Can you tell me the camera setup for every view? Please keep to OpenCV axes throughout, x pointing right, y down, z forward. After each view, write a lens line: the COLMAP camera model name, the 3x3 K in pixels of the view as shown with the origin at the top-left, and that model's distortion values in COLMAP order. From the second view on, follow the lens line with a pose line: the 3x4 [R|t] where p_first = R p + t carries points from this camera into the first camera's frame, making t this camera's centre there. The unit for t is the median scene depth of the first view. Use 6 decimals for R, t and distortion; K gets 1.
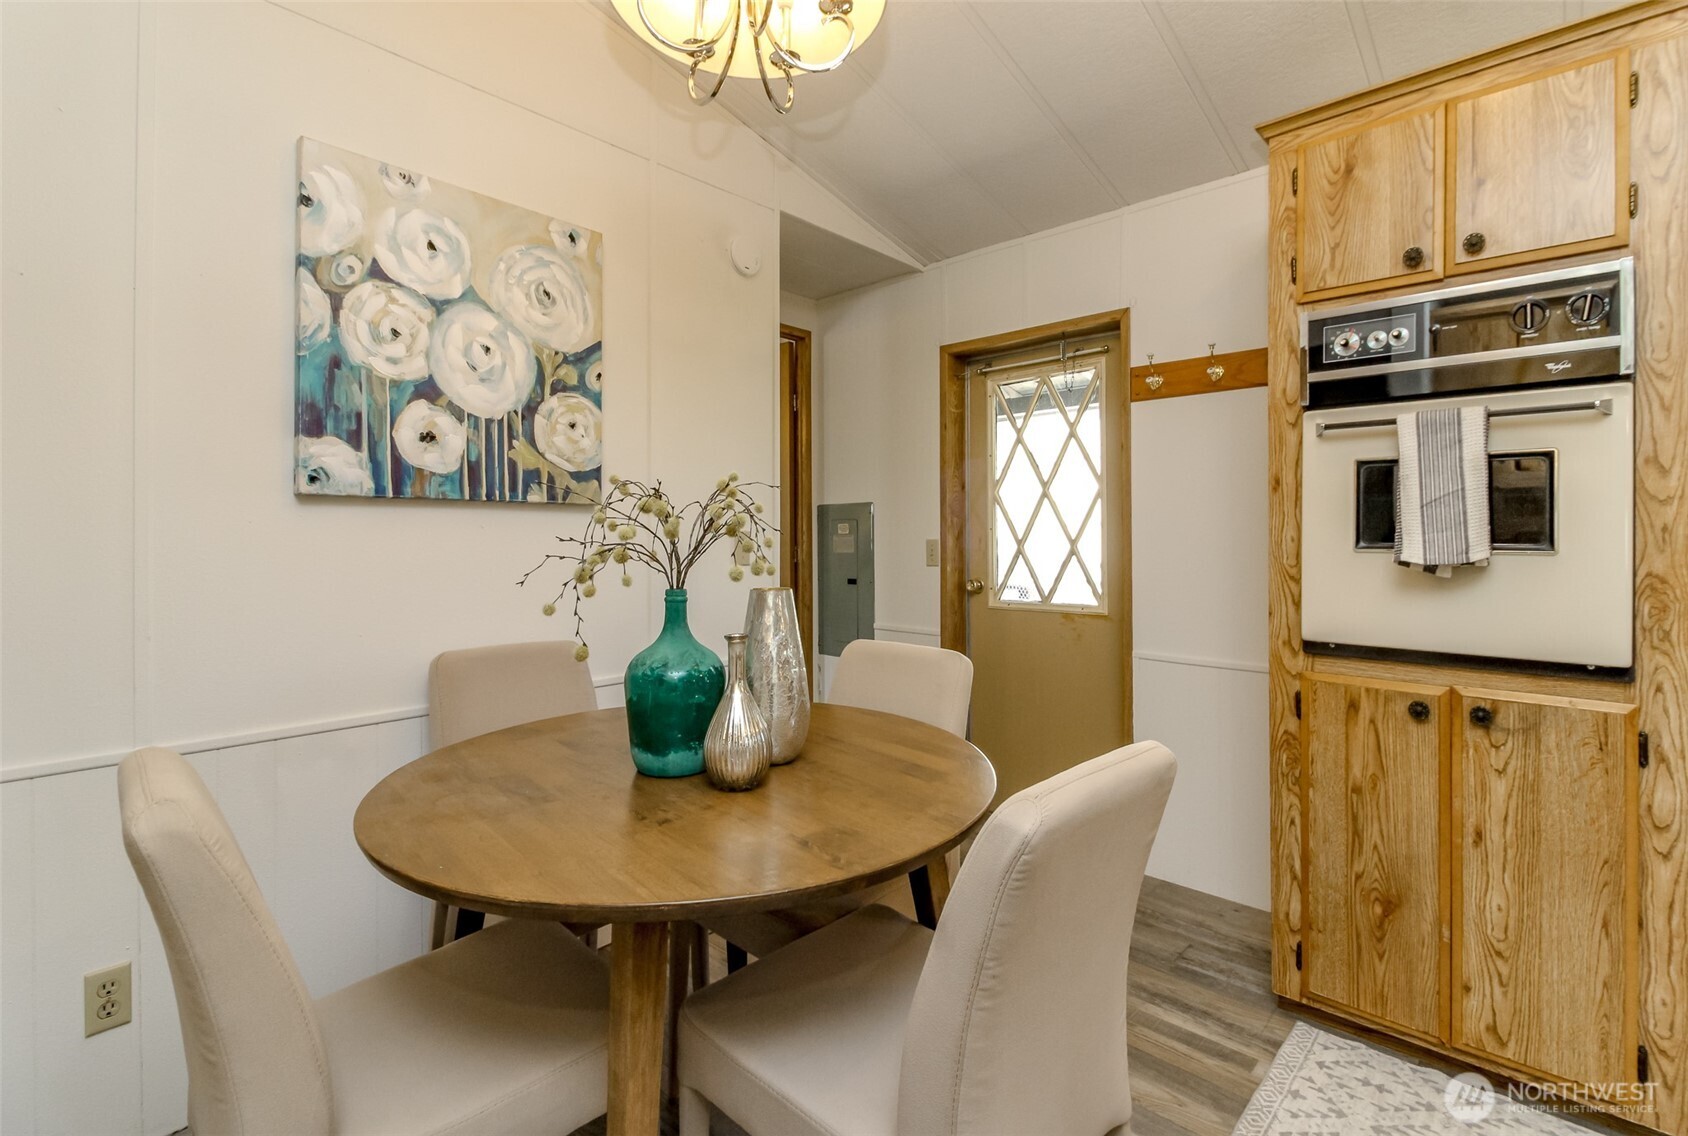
lens RADIAL K [[757.8, 0, 839.4], [0, 757.8, 535.7], [0, 0, 1]] dist [0.001184, -0.002517]
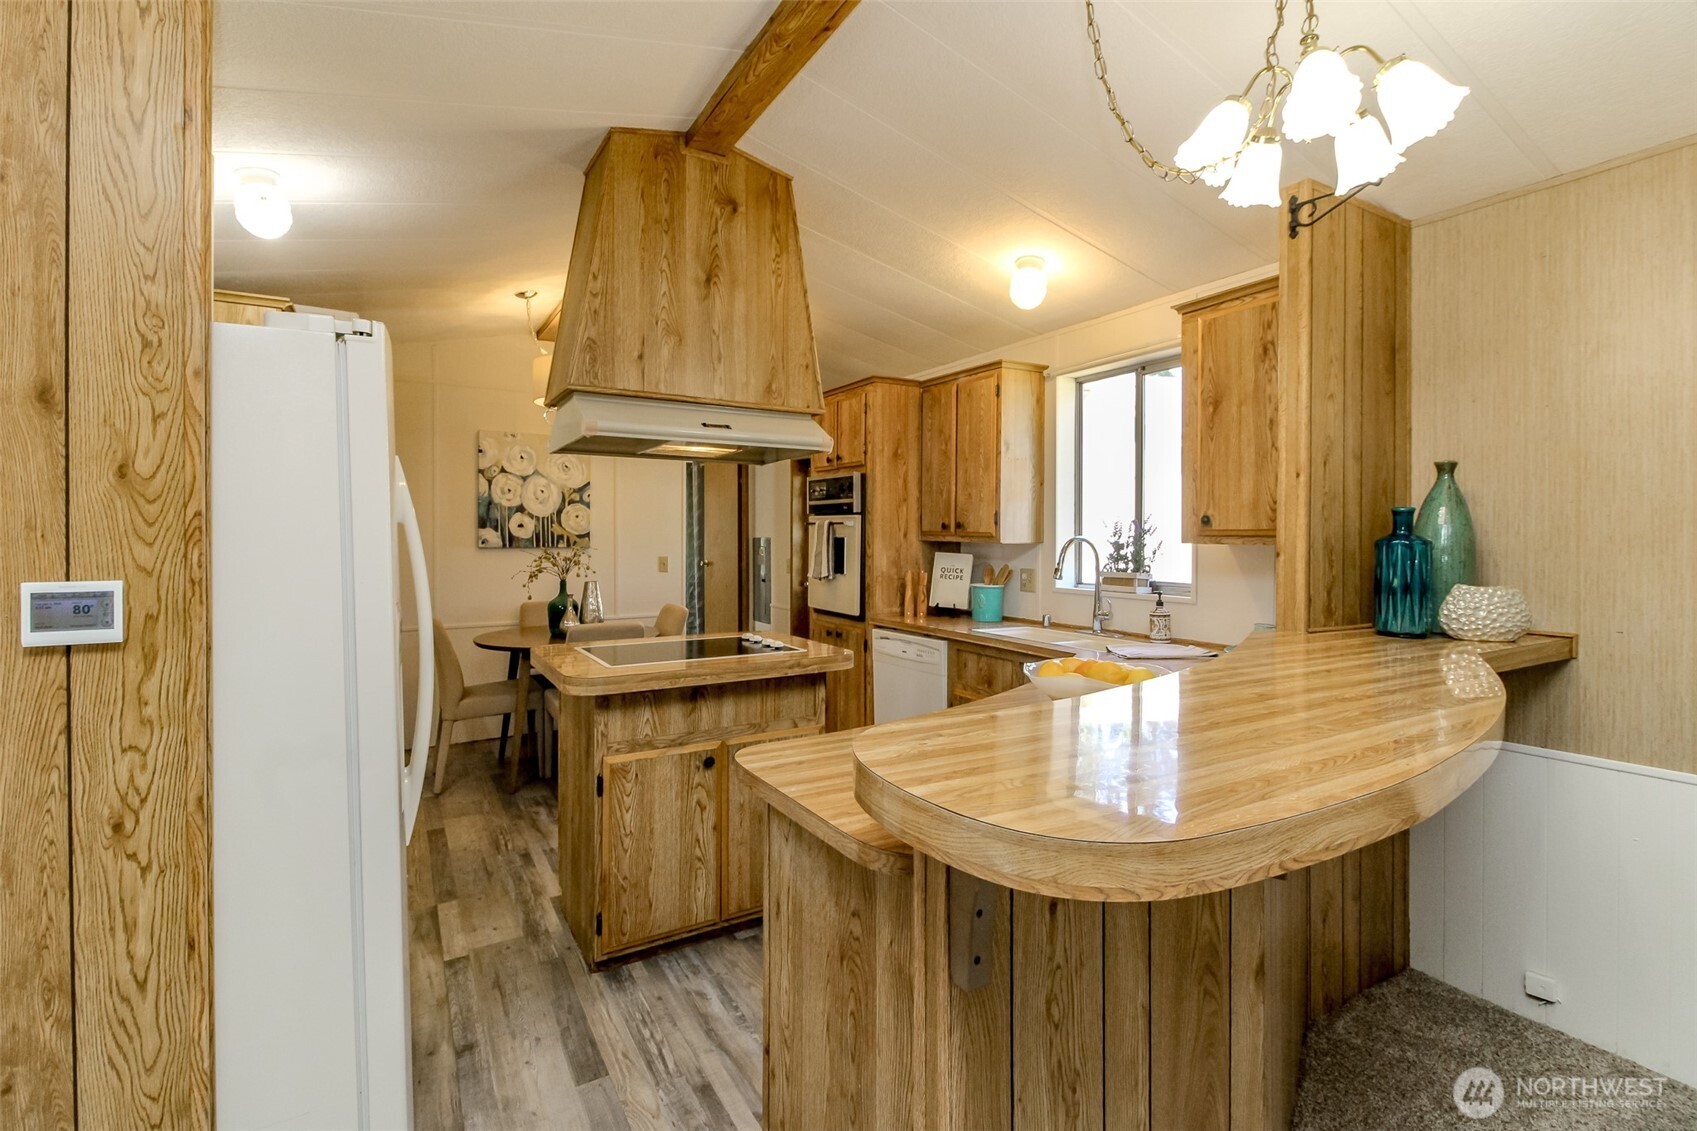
lens RADIAL K [[772.9, 0, 836.4], [0, 772.9, 542.1], [0, 0, 1]] dist [0.014478, -0.009291]
pose [[0.951767, 0.006710, -0.306747, 1.499675], [-0.002602, 0.999901, 0.013797, -0.114212], [0.306810, -0.012334, 0.951691, -1.421478]]
